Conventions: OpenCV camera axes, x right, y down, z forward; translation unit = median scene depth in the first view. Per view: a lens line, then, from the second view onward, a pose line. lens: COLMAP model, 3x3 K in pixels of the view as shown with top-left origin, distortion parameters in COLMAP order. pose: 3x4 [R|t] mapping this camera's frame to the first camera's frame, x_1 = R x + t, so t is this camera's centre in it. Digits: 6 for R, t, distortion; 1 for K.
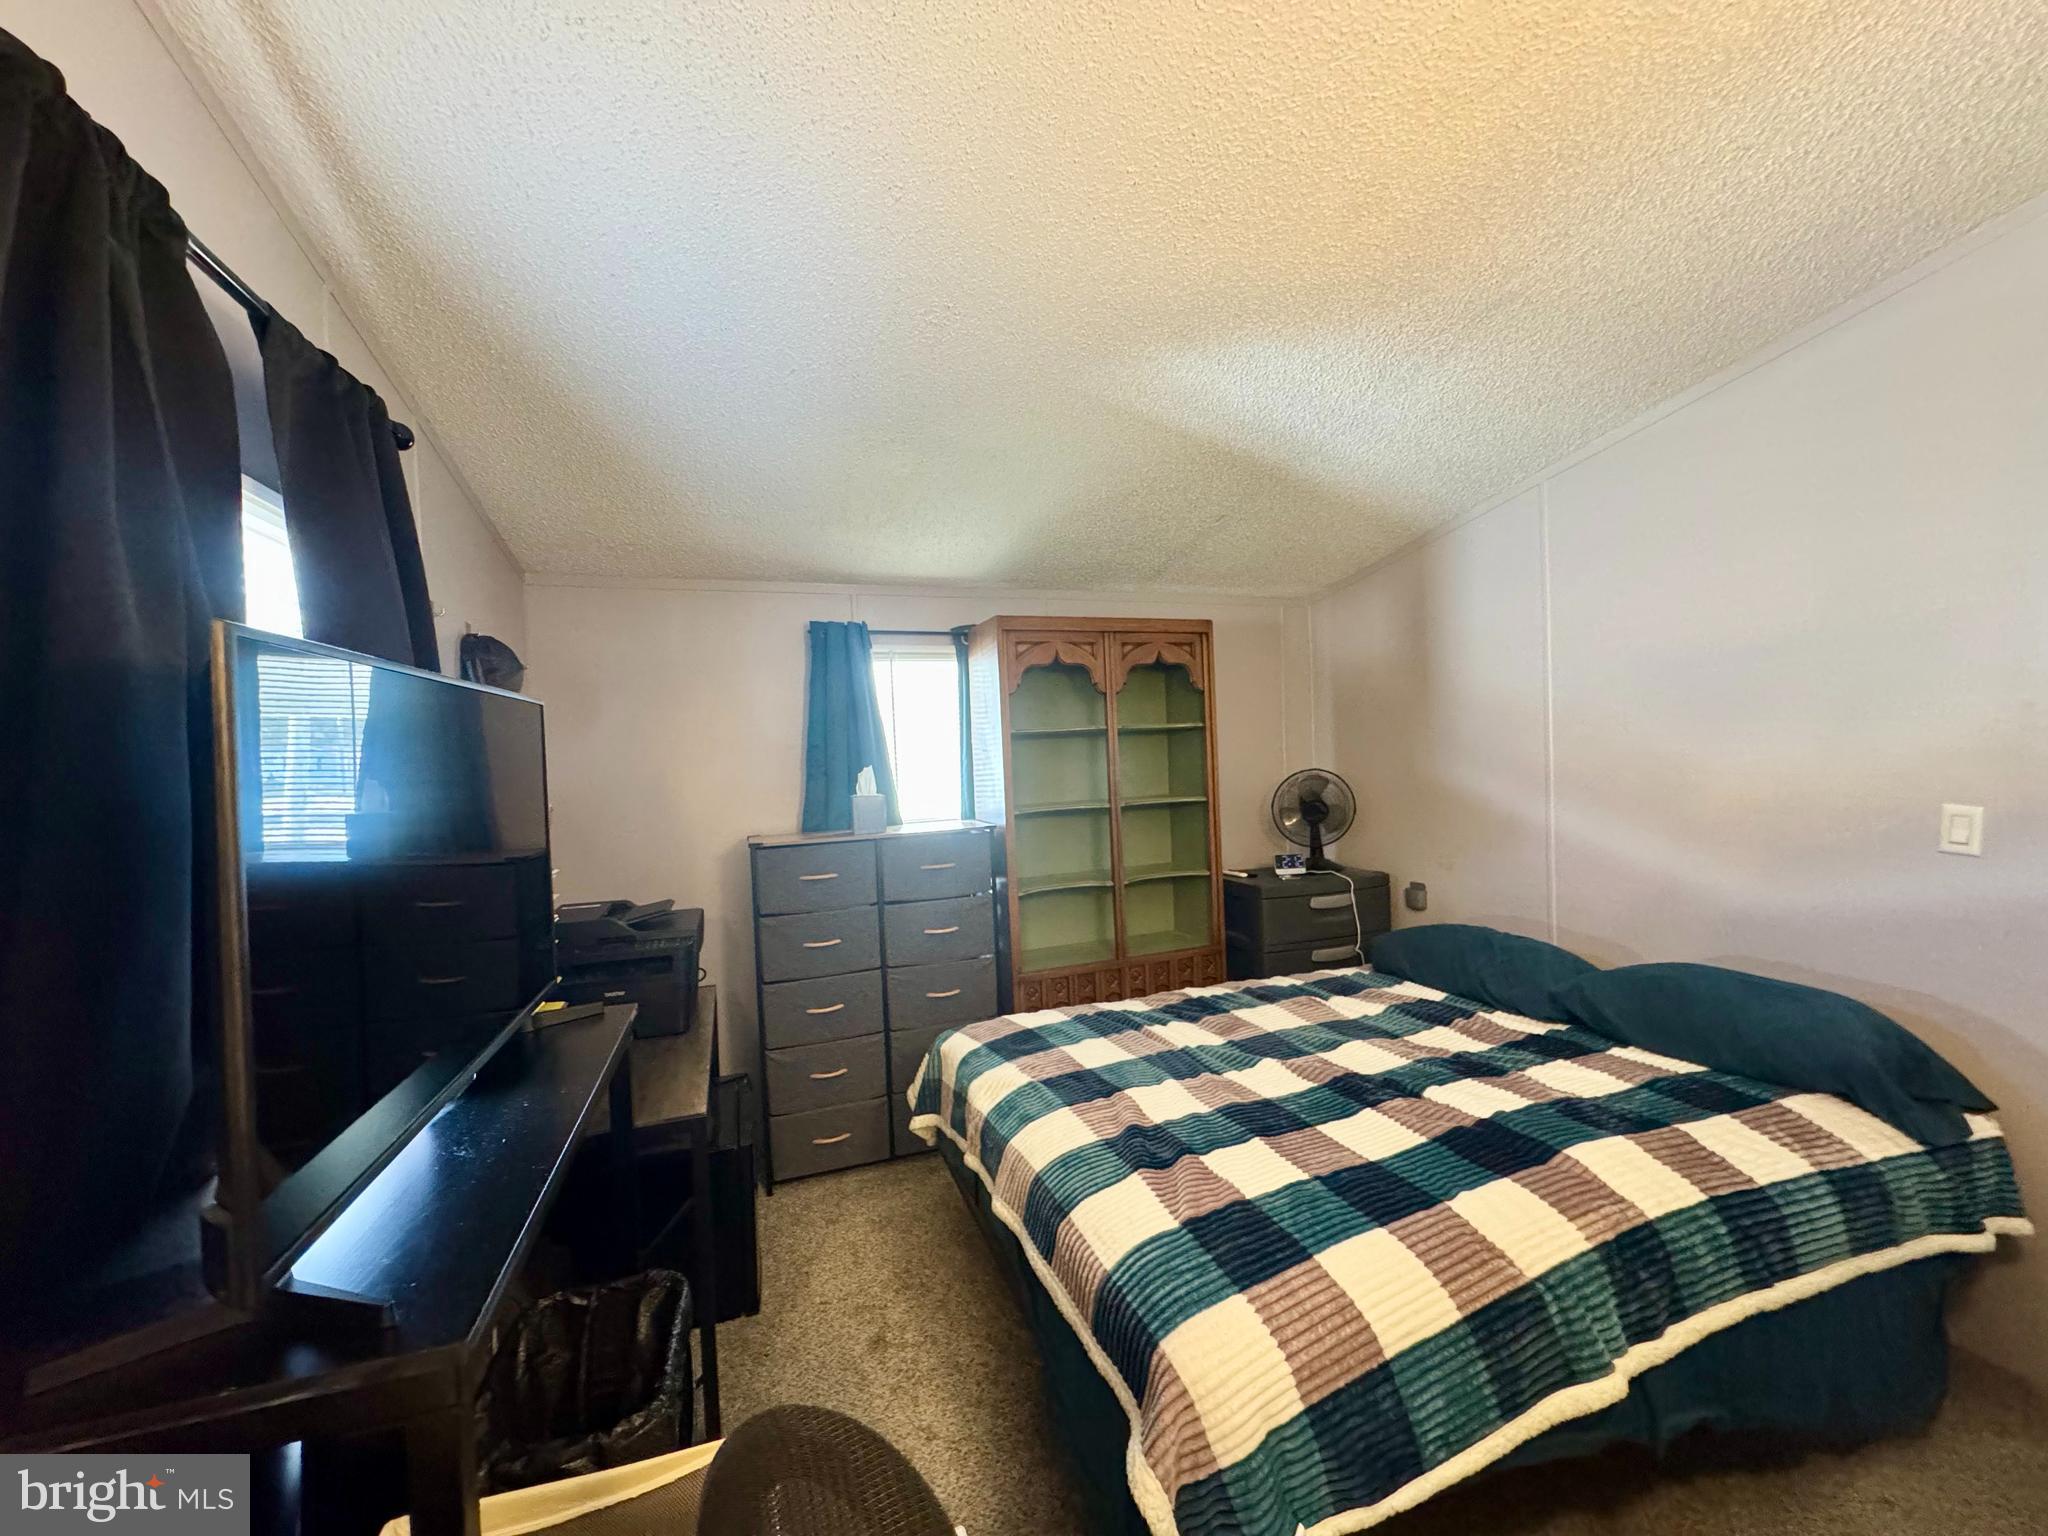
lens RADIAL K [[816.5, 0, 1024.4], [0, 816.5, 773.0], [0, 0, 1]] dist [0.002392, 0.000097]
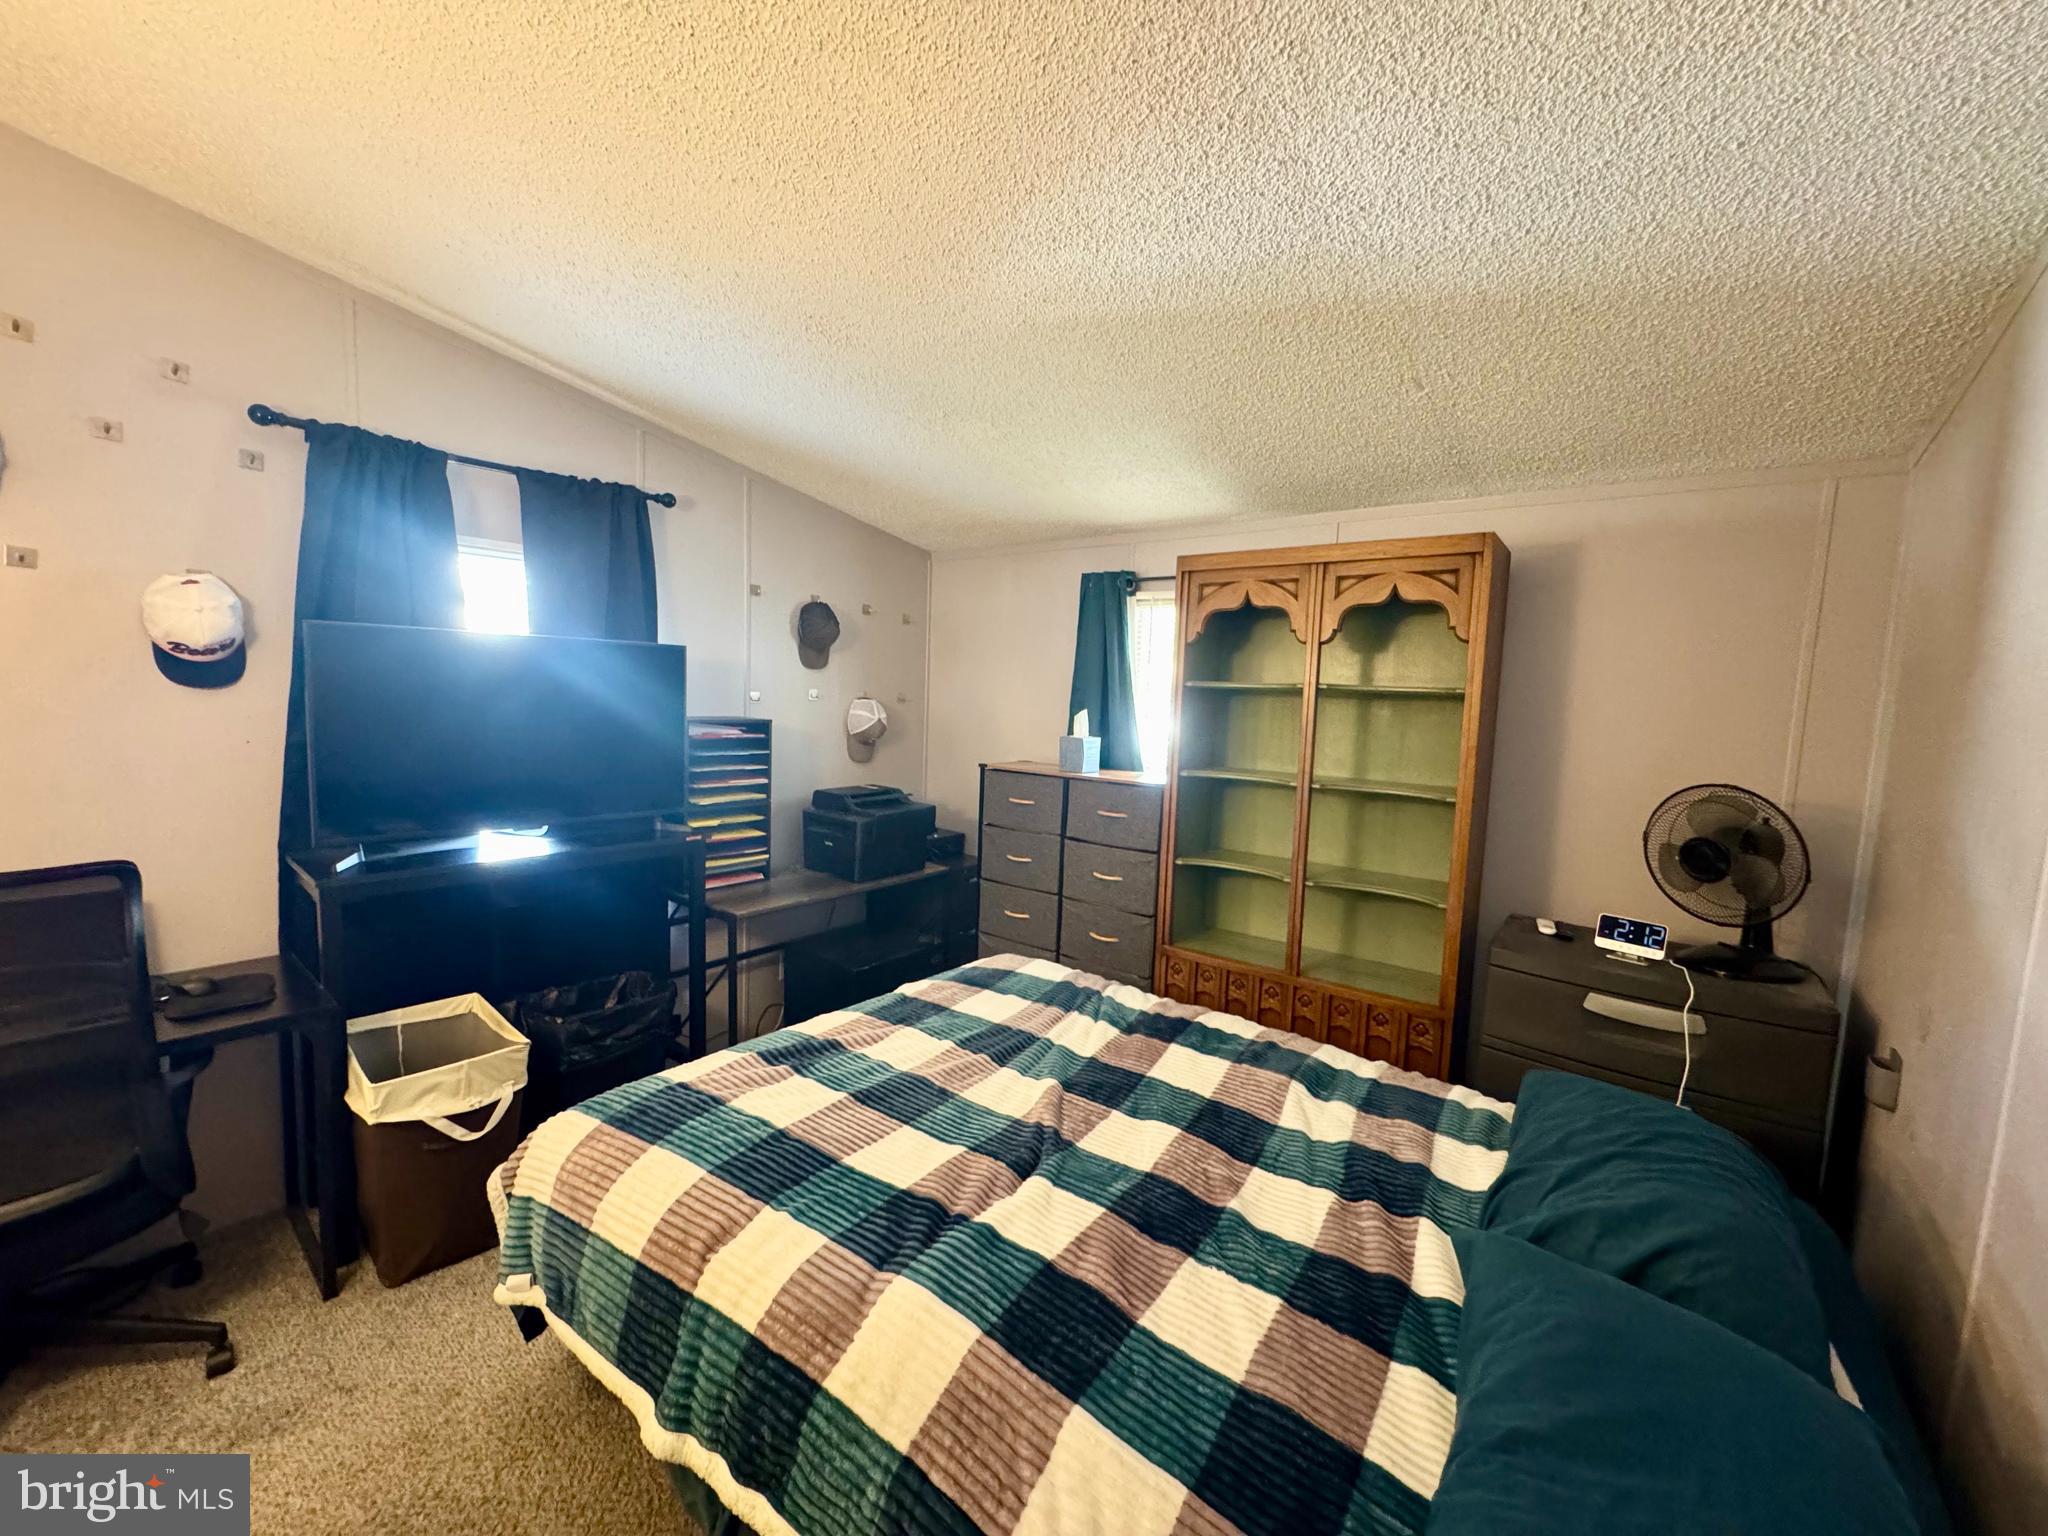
lens RADIAL K [[818.2, 0, 1020.8], [0, 818.2, 768.4], [0, 0, 1]] dist [-0.000524, 0.000277]
pose [[0.524261, 0.139636, -0.840031, 0.774455], [-0.081801, 0.990160, 0.113540, -0.053960], [0.847620, 0.009191, 0.530525, 0.420197]]
